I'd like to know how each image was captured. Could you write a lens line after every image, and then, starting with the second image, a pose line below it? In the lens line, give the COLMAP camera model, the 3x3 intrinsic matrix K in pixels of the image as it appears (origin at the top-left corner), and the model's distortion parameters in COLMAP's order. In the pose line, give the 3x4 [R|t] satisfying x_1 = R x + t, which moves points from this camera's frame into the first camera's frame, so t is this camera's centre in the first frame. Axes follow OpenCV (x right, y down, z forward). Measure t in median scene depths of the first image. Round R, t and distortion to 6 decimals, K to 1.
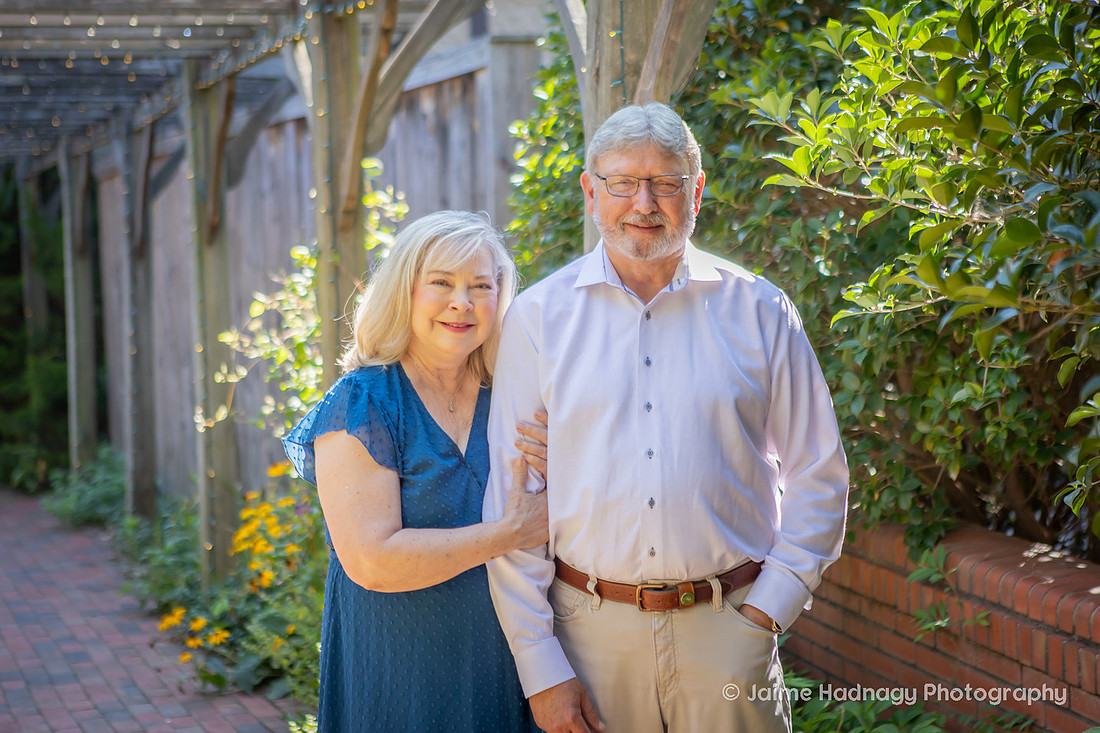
lens RADIAL K [[1984.9, 0, 547.1], [0, 1984.9, 371.9], [0, 0, 1]] dist [0.008713, 0.000000]
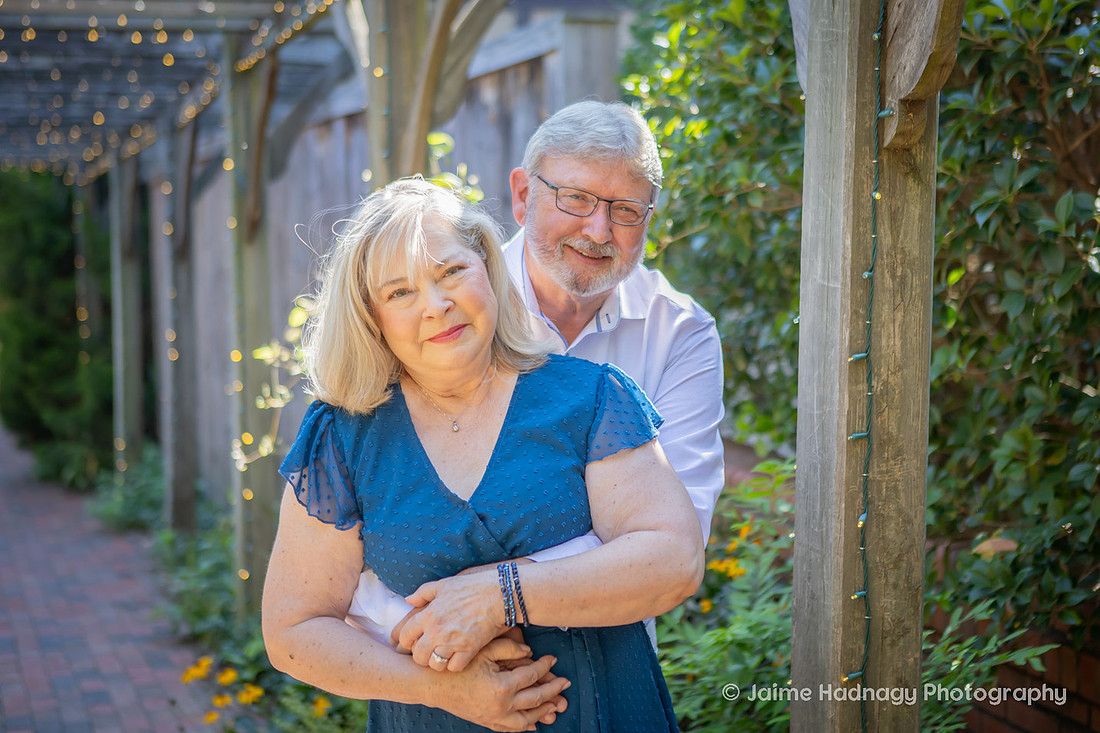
lens RADIAL K [[1765.1, 0, 557.6], [0, 1765.1, 360.4], [0, 0, 1]] dist [-0.020431, 0.000000]
pose [[0.999930, 0.011388, -0.003294, -0.022754], [-0.011410, 0.999912, -0.006775, -0.005489], [0.003216, 0.006812, 0.999972, 0.170931]]
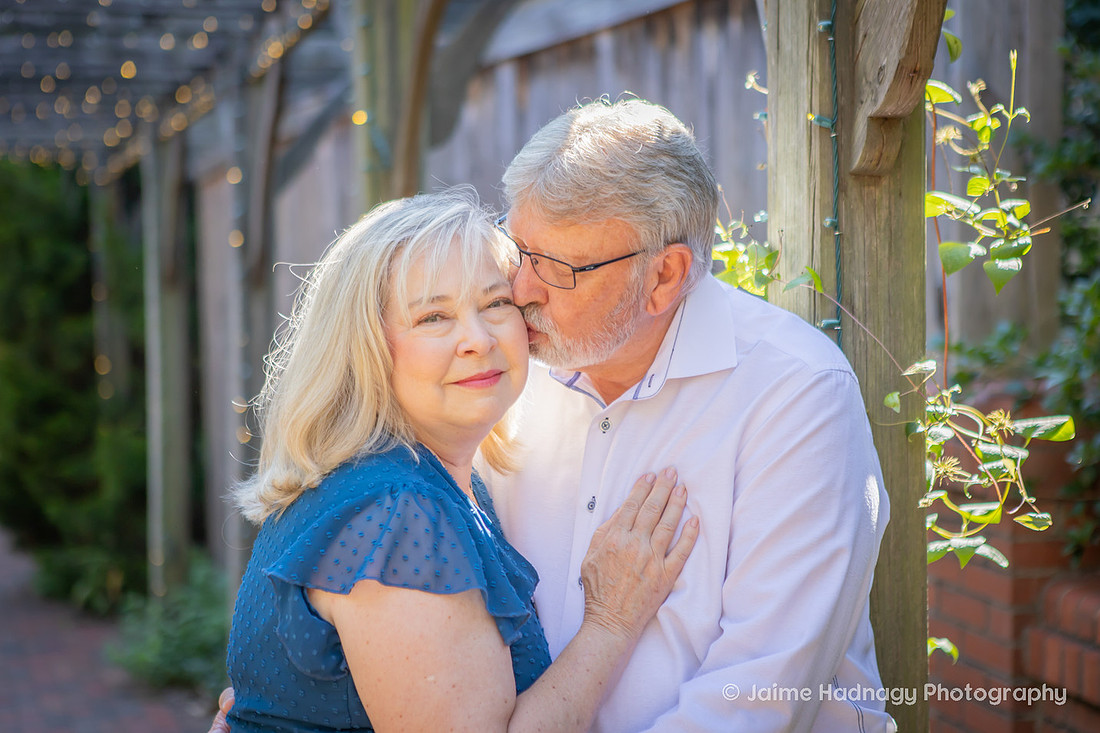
lens RADIAL K [[2197.1, 0, 546.5], [0, 2197.1, 366.9], [0, 0, 1]] dist [0.149105, 0.000000]
pose [[0.997596, 0.009241, -0.068673, -0.080017], [-0.011172, 0.999551, -0.027787, -0.016808], [0.068386, 0.028487, 0.997252, 0.379981]]
